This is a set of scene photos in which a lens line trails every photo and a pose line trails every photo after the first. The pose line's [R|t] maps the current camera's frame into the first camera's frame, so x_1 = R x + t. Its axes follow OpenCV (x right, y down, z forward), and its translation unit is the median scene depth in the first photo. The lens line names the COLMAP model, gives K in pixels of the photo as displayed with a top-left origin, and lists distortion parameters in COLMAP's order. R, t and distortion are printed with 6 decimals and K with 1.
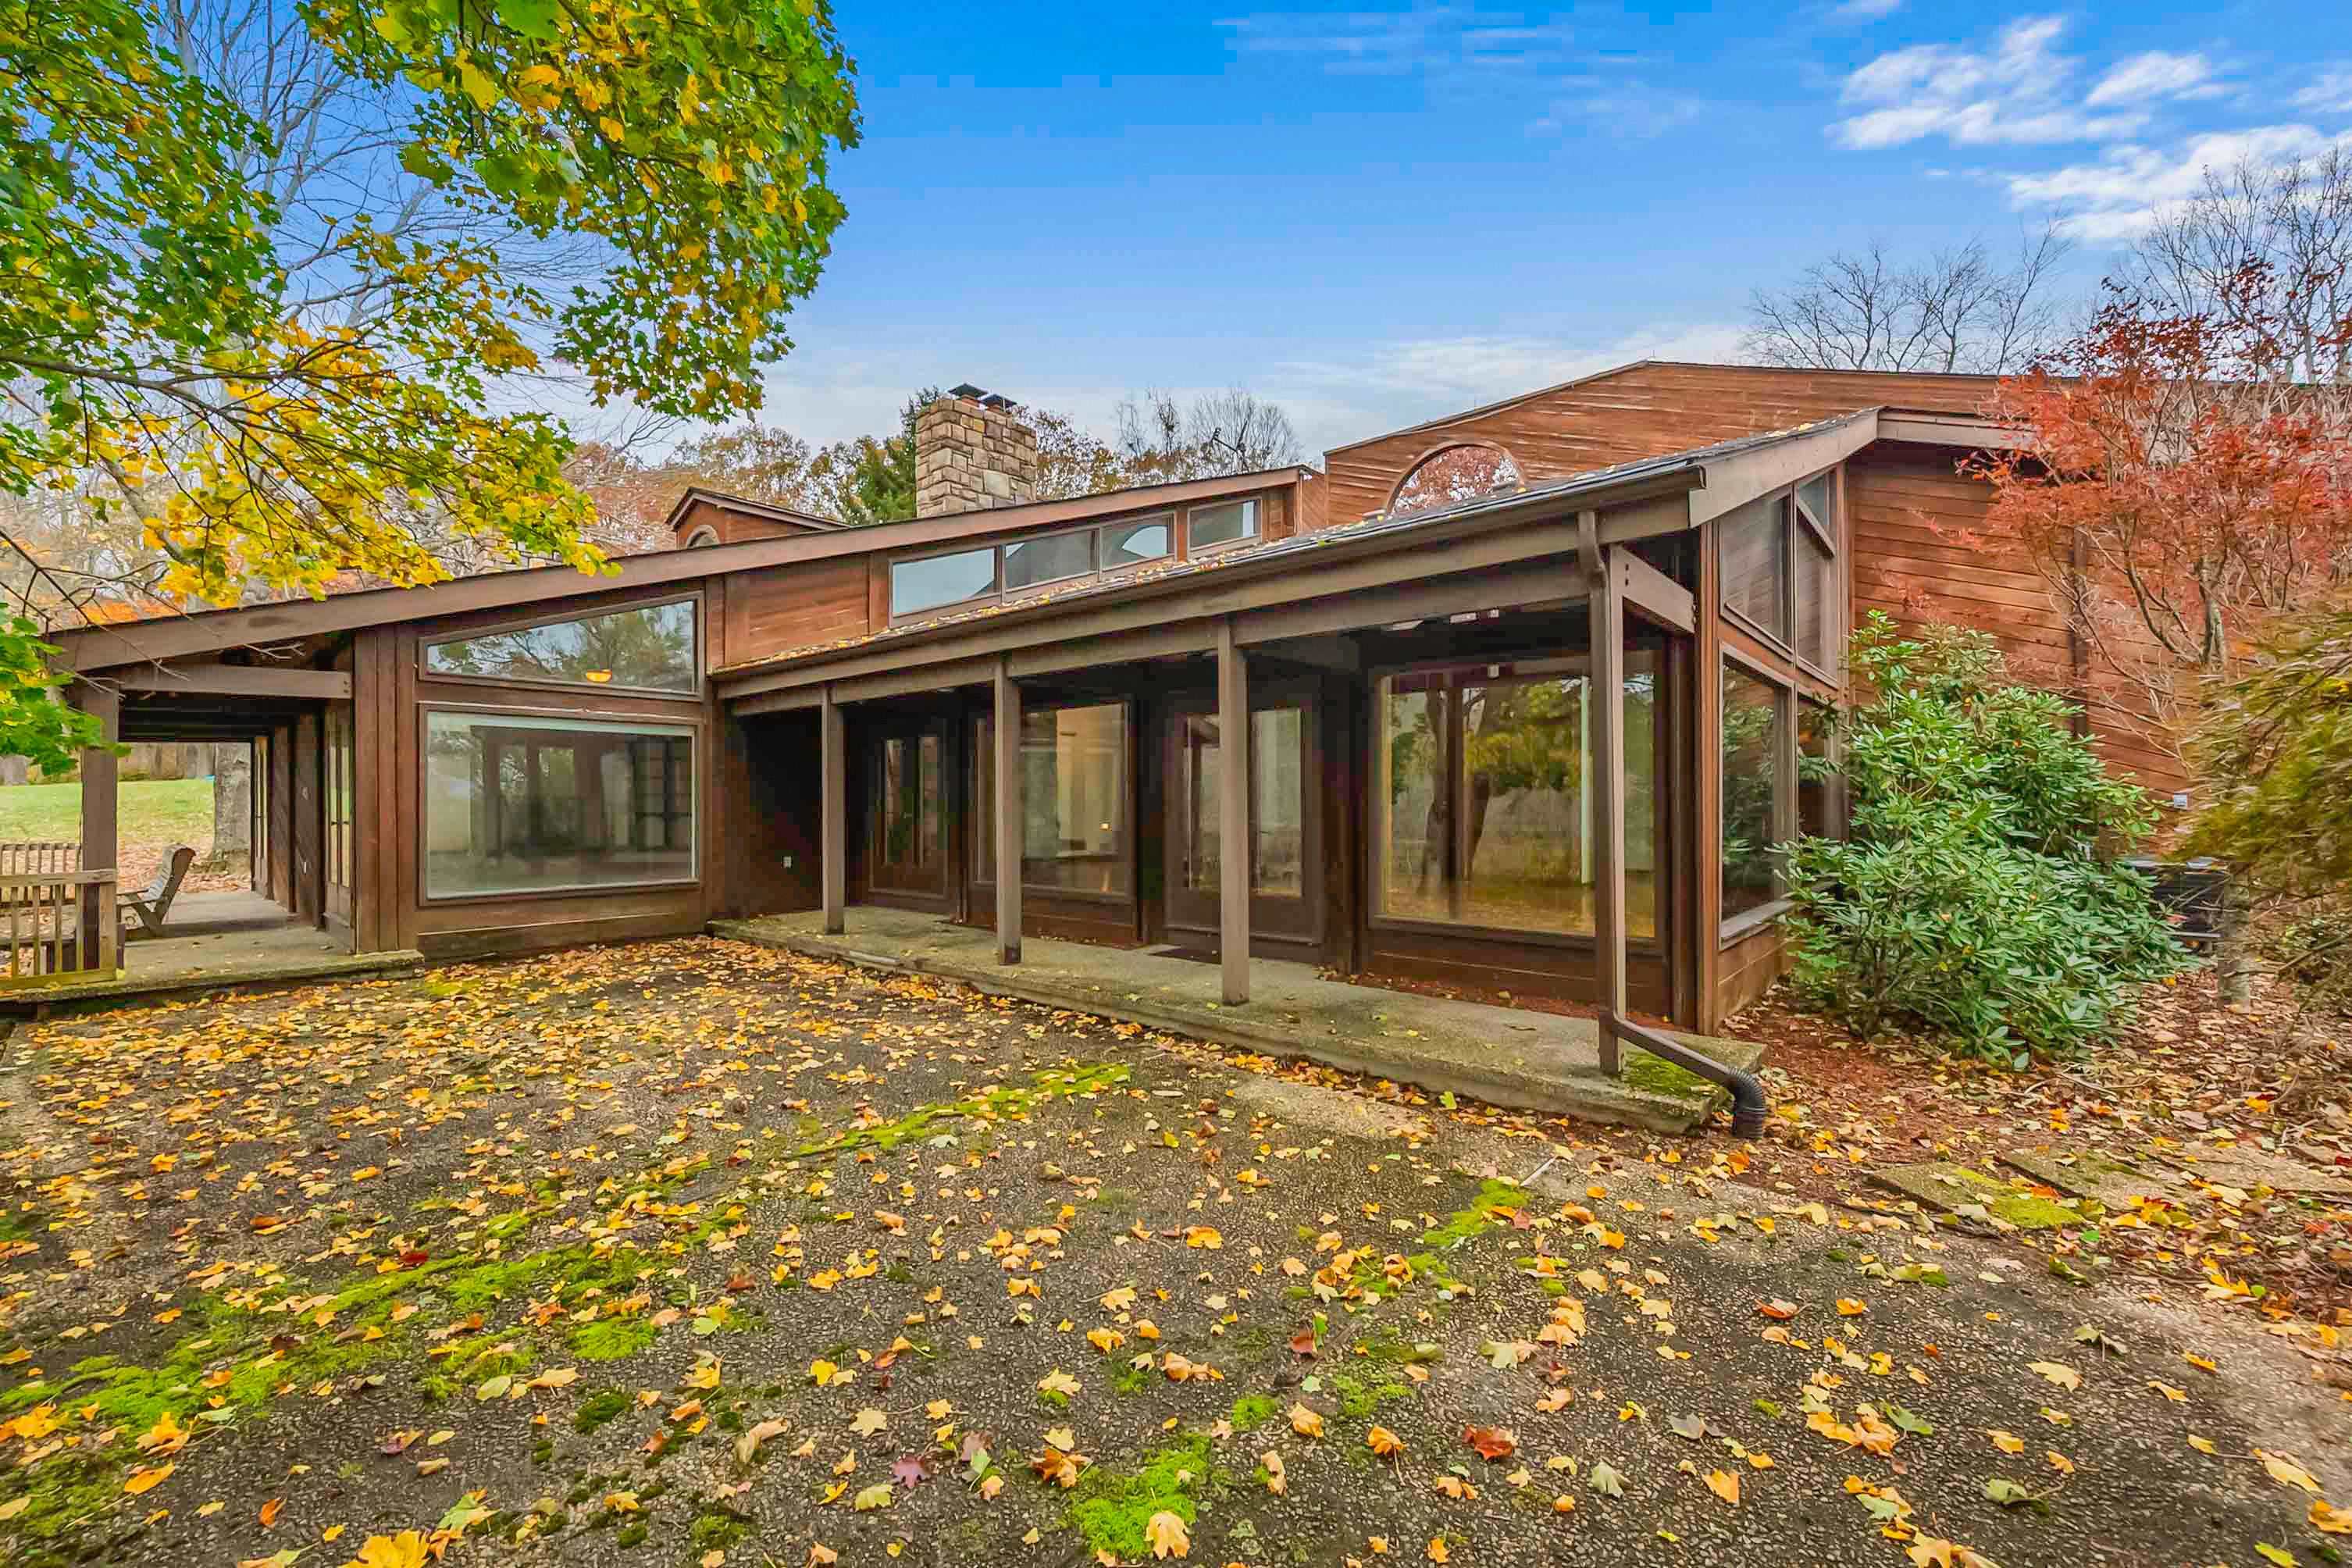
lens RADIAL K [[938.1, 0, 1177.1], [0, 938.1, 799.0], [0, 0, 1]] dist [0.001273, -0.000207]
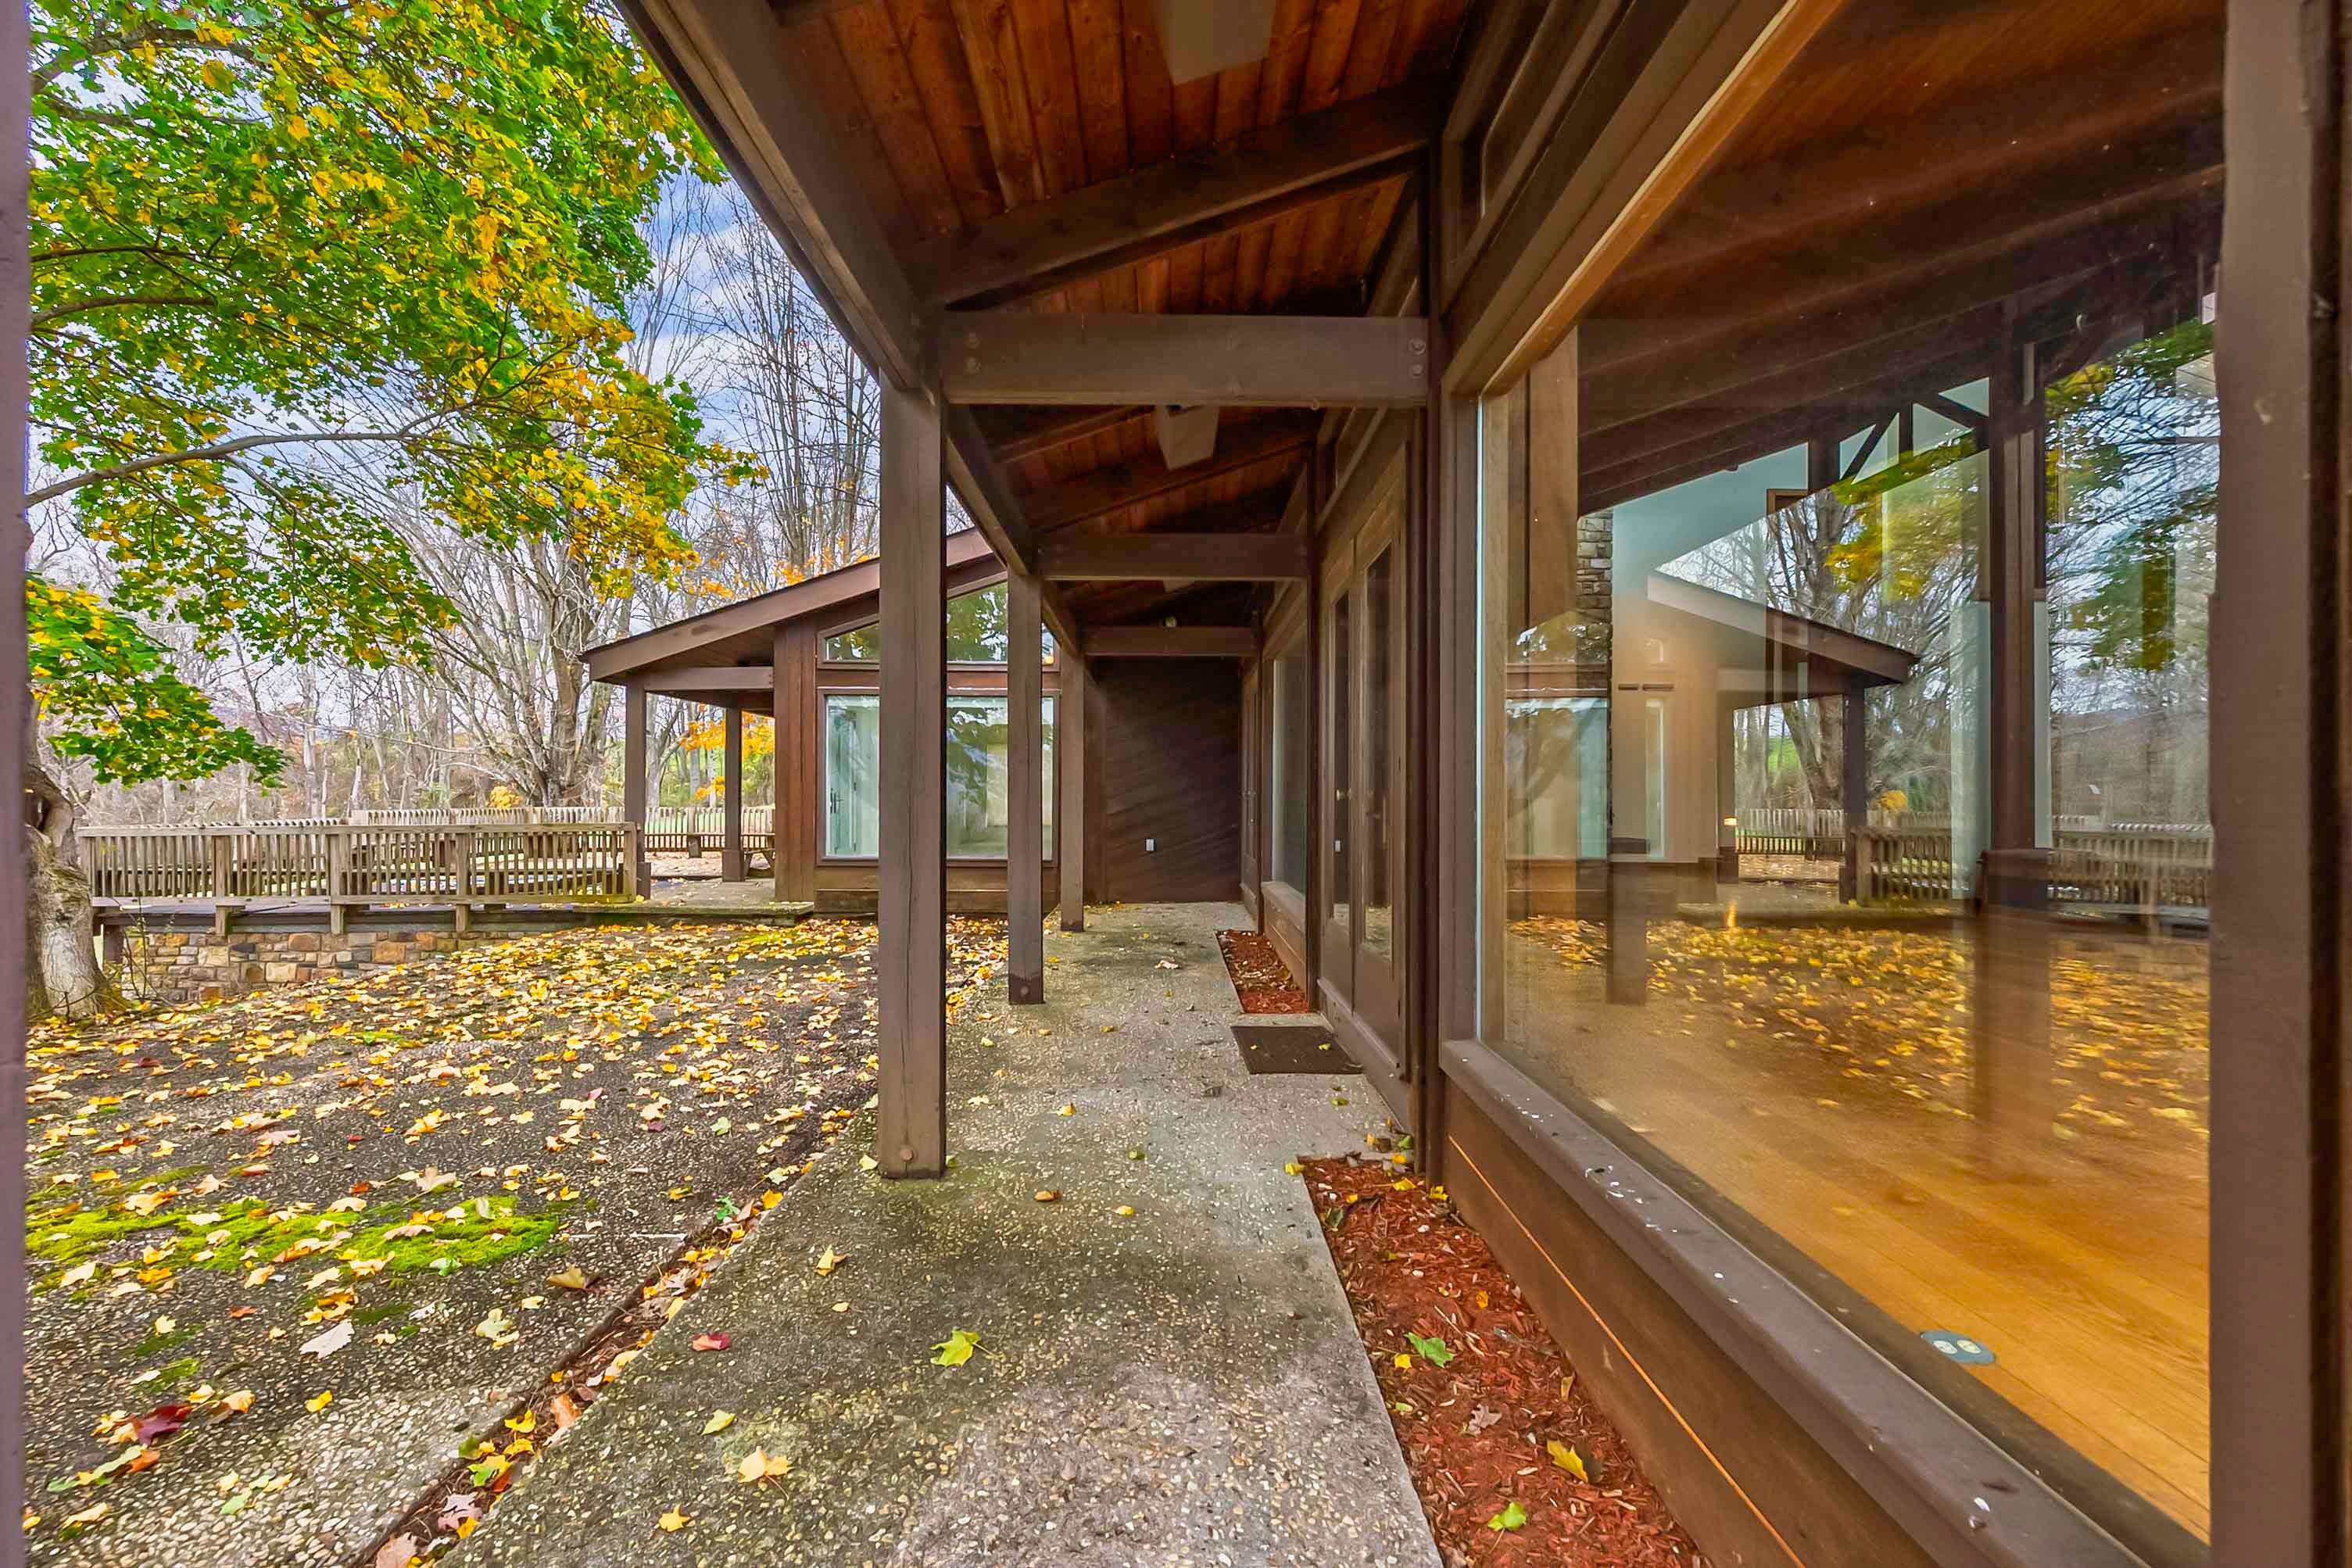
lens RADIAL K [[938.1, 0, 1173.8], [0, 938.1, 792.8], [0, 0, 1]] dist [0.001273, -0.000207]
pose [[0.667713, 0.004138, -0.744407, 0.558531], [-0.004212, 0.999990, 0.001781, 0.034852], [0.744407, 0.001946, 0.667724, 0.901584]]
